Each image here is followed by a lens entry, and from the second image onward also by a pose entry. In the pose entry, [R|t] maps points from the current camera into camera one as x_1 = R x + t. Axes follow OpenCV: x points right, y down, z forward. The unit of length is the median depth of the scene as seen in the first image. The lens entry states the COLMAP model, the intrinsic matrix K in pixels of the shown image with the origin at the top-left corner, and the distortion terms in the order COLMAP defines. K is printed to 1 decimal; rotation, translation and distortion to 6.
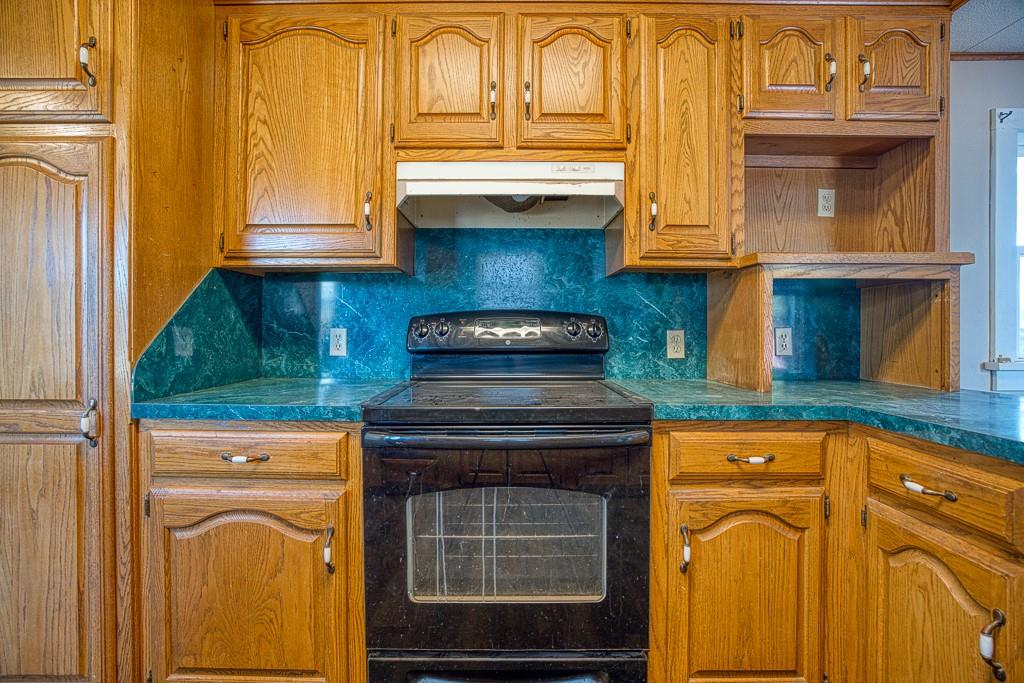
lens RADIAL K [[438.3, 0, 509.0], [0, 438.3, 337.7], [0, 0, 1]] dist [-0.049337, 0.017377]
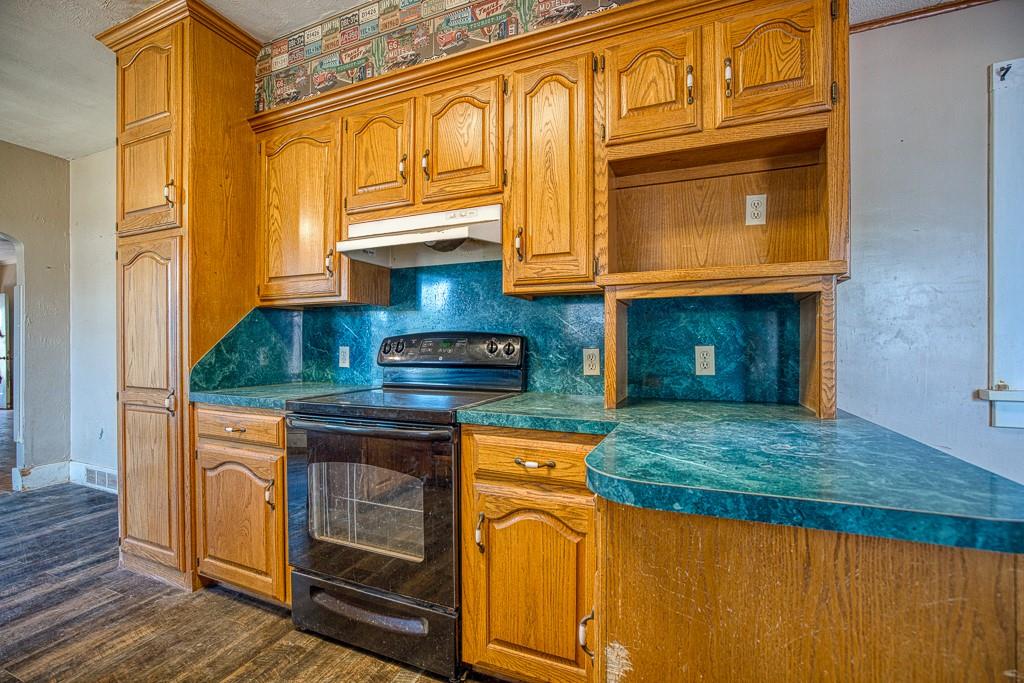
lens RADIAL K [[438.9, 0, 512.5], [0, 438.9, 353.8], [0, 0, 1]] dist [-0.053678, 0.019182]
pose [[0.925292, 0.005841, -0.379210, 0.750096], [-0.005081, 0.999983, 0.003006, -0.007722], [0.379221, -0.000855, 0.925306, -0.066121]]
